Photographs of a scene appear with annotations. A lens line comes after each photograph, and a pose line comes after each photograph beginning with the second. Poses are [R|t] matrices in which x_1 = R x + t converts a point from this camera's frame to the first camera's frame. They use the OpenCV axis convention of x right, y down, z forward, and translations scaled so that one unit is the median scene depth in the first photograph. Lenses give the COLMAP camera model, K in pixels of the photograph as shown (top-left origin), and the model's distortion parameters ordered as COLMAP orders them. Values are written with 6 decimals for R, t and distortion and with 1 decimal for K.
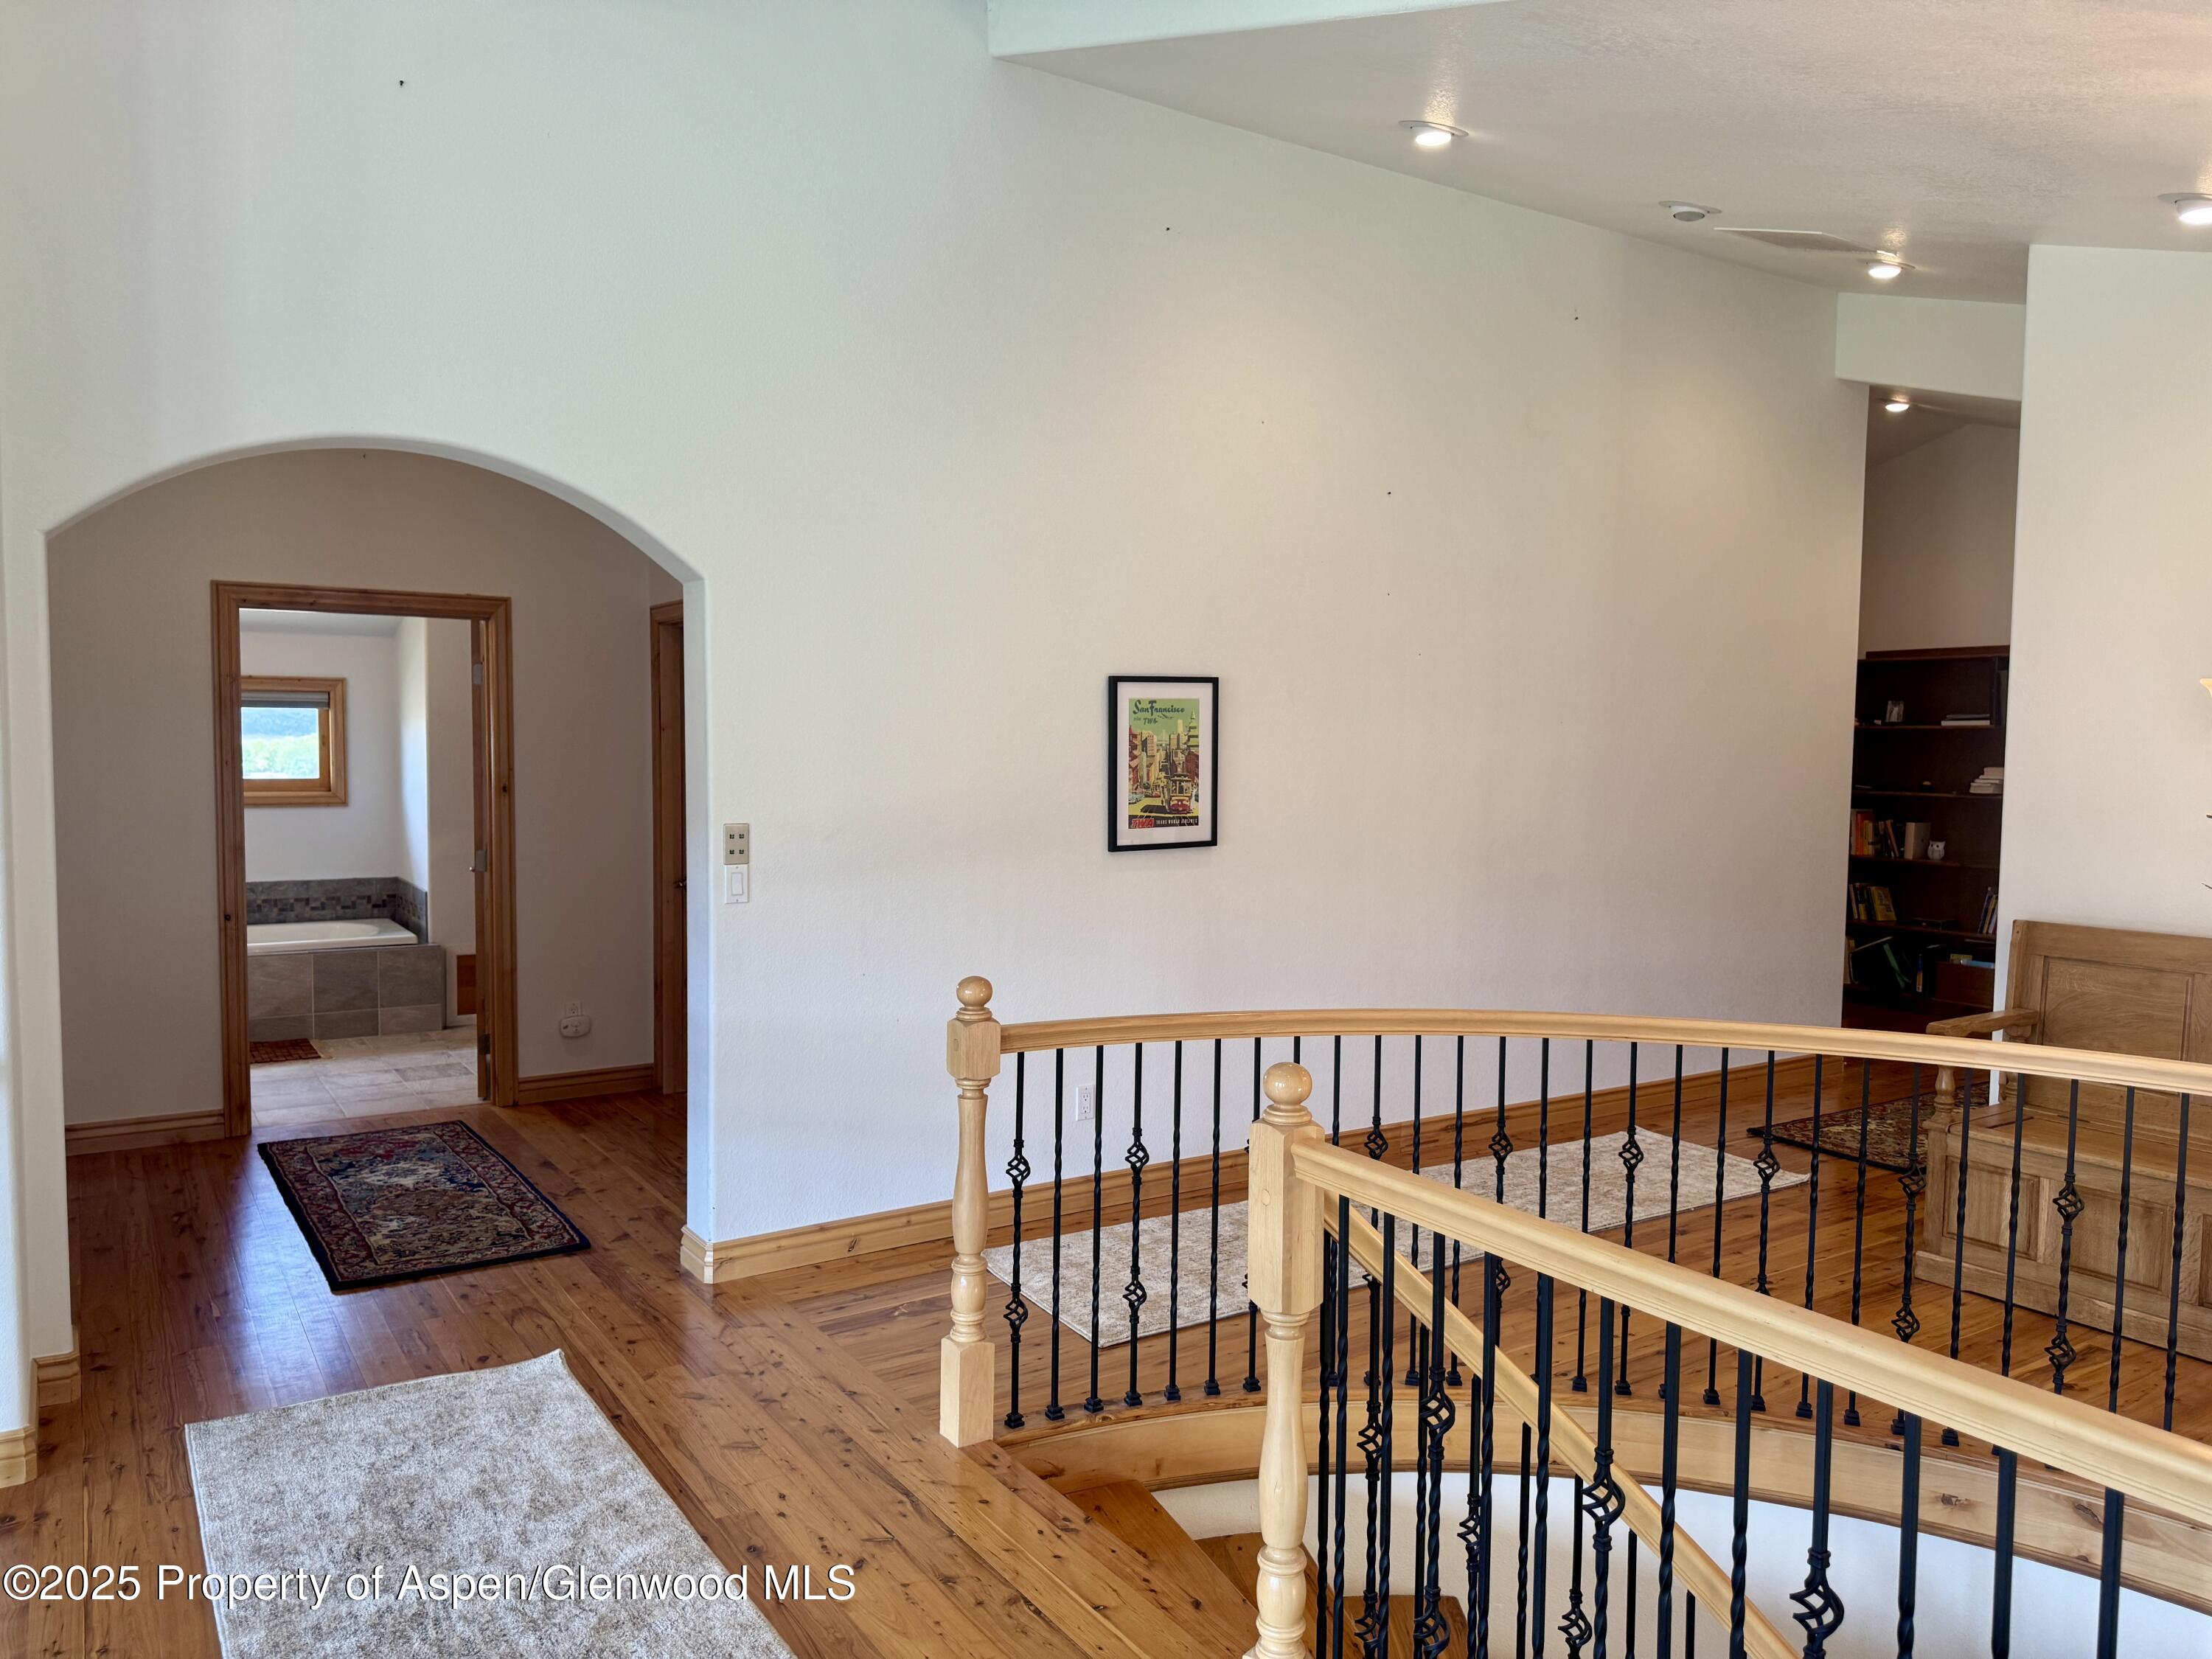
lens RADIAL K [[1560.2, 0, 1103.8], [0, 1560.2, 831.5], [0, 0, 1]] dist [0.058471, -0.068154]
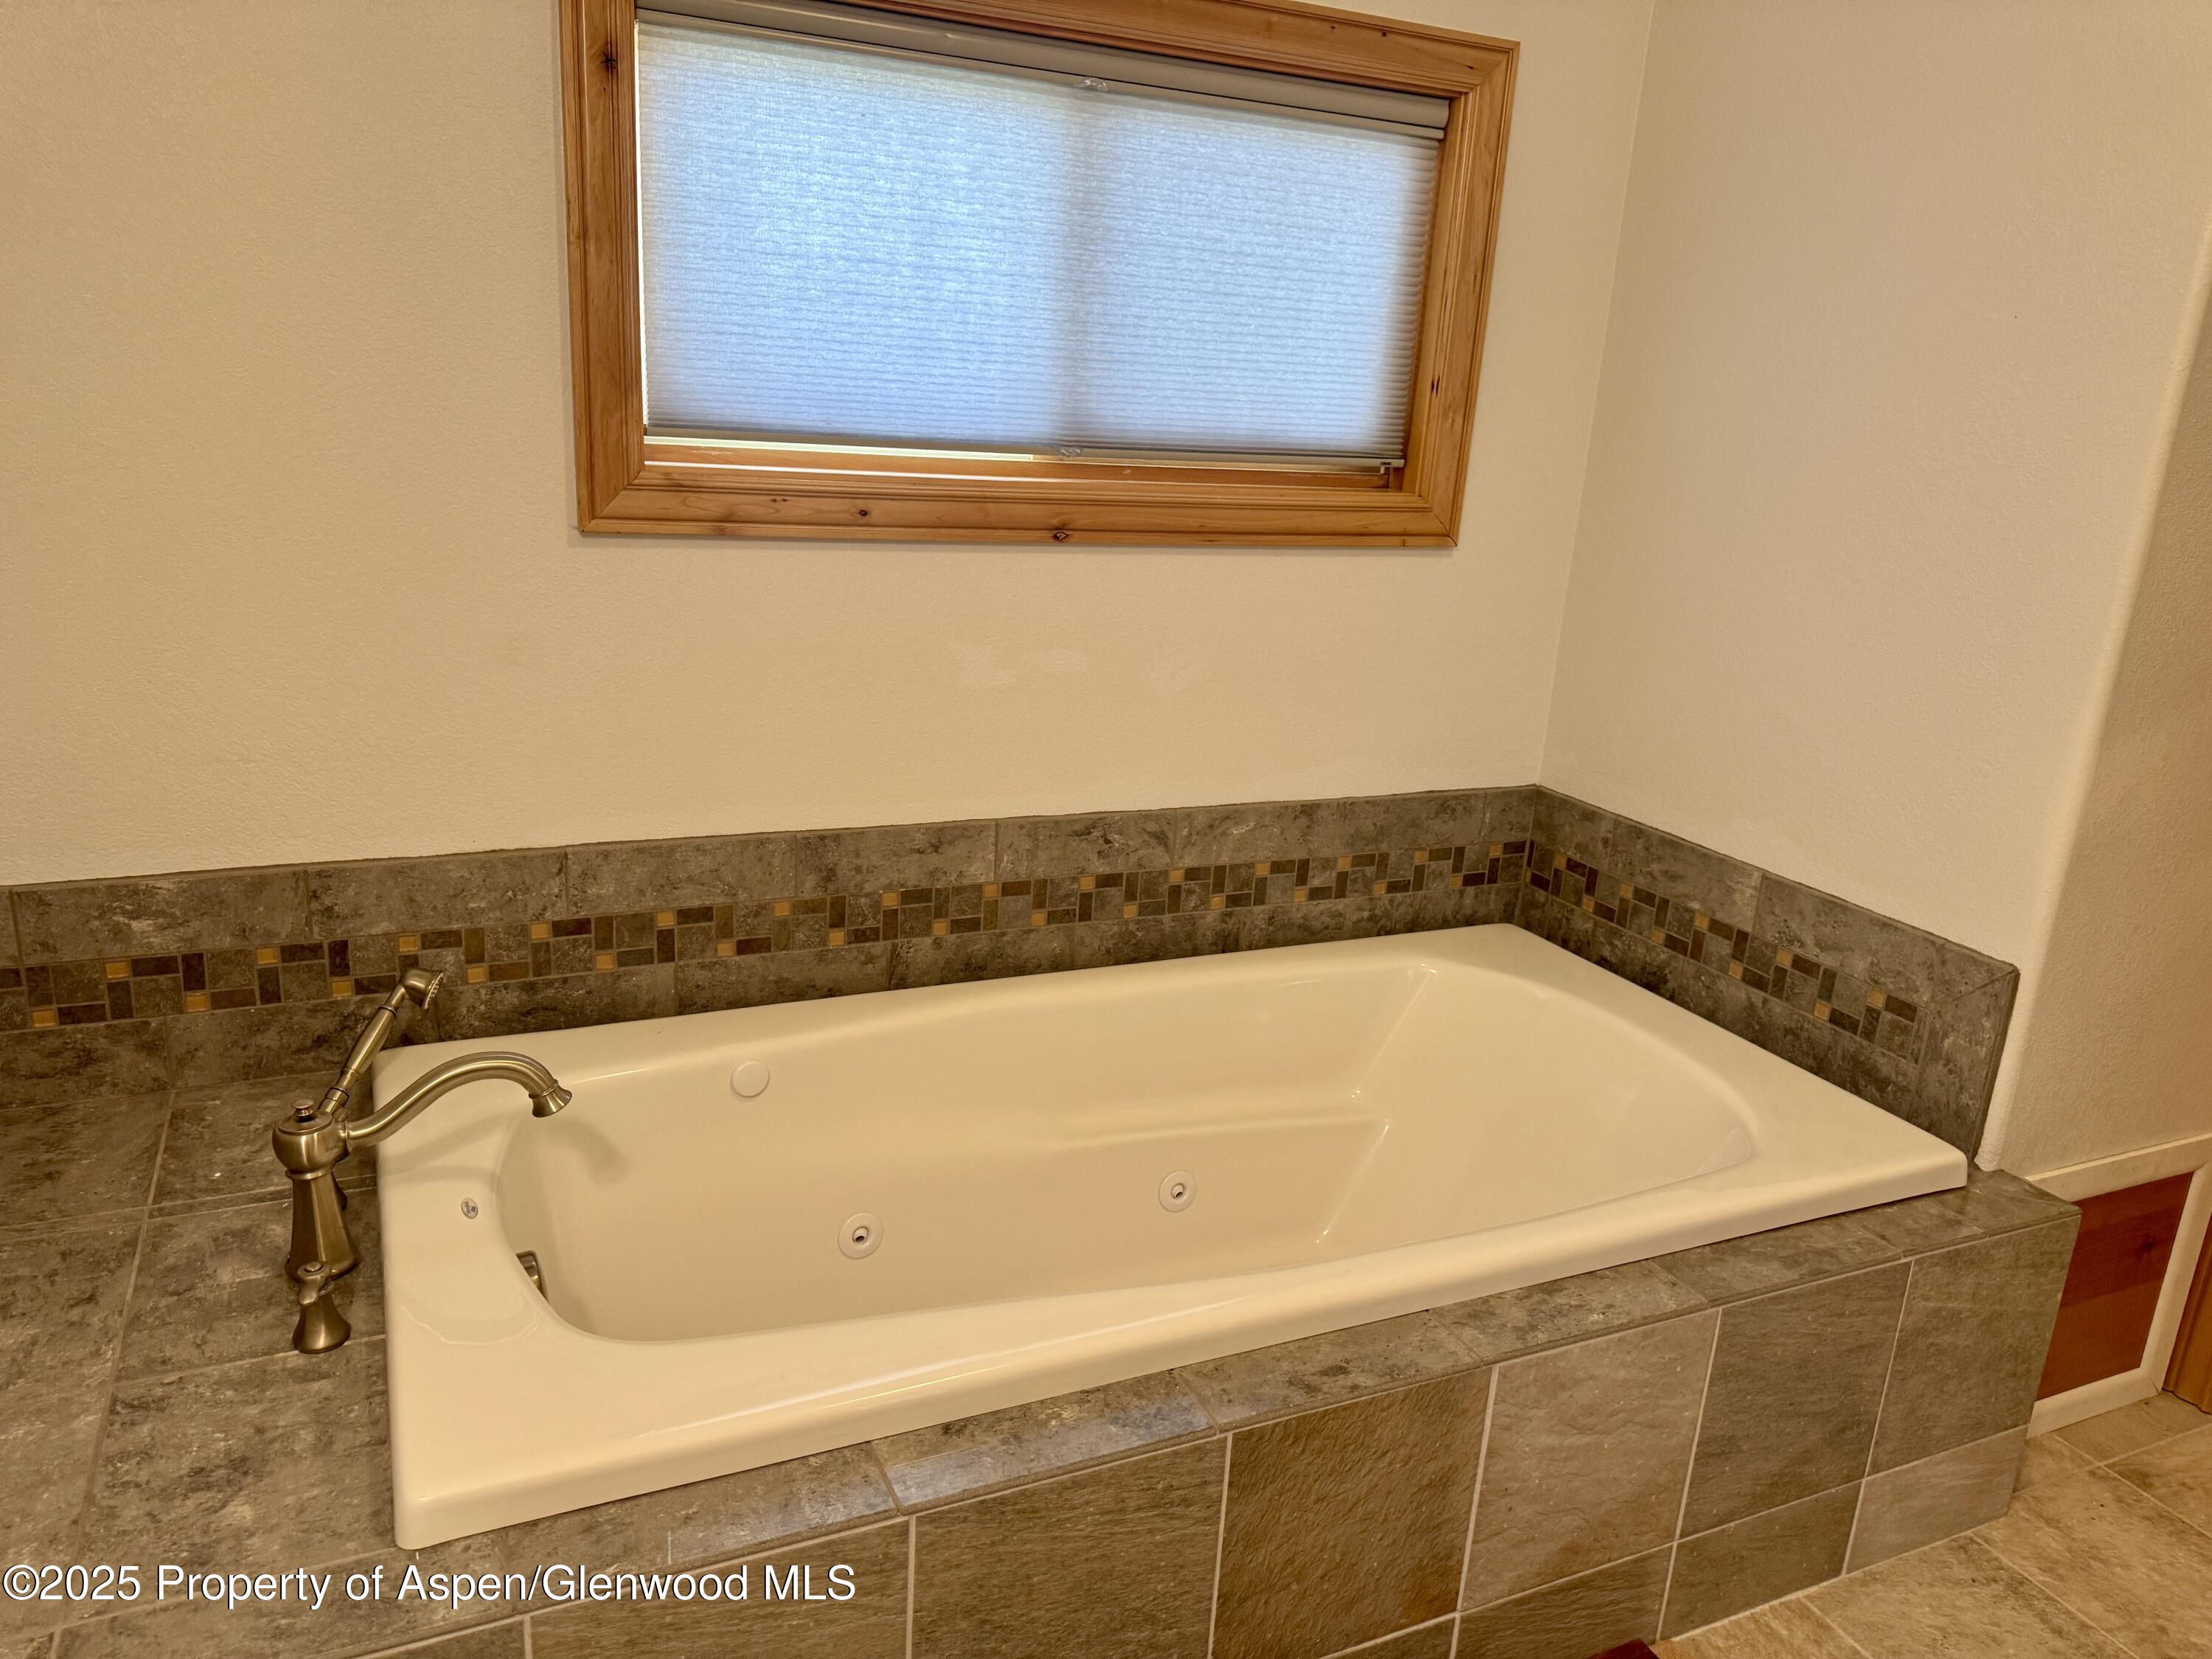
lens RADIAL K [[1560.2, 0, 1105.8], [0, 1560.2, 830.4], [0, 0, 1]] dist [0.058471, -0.068154]
pose [[0.988148, 0.082452, -0.129481, -0.504143], [-0.054267, 0.976667, 0.207788, -0.021240], [0.143593, -0.198299, 0.969566, 0.714638]]
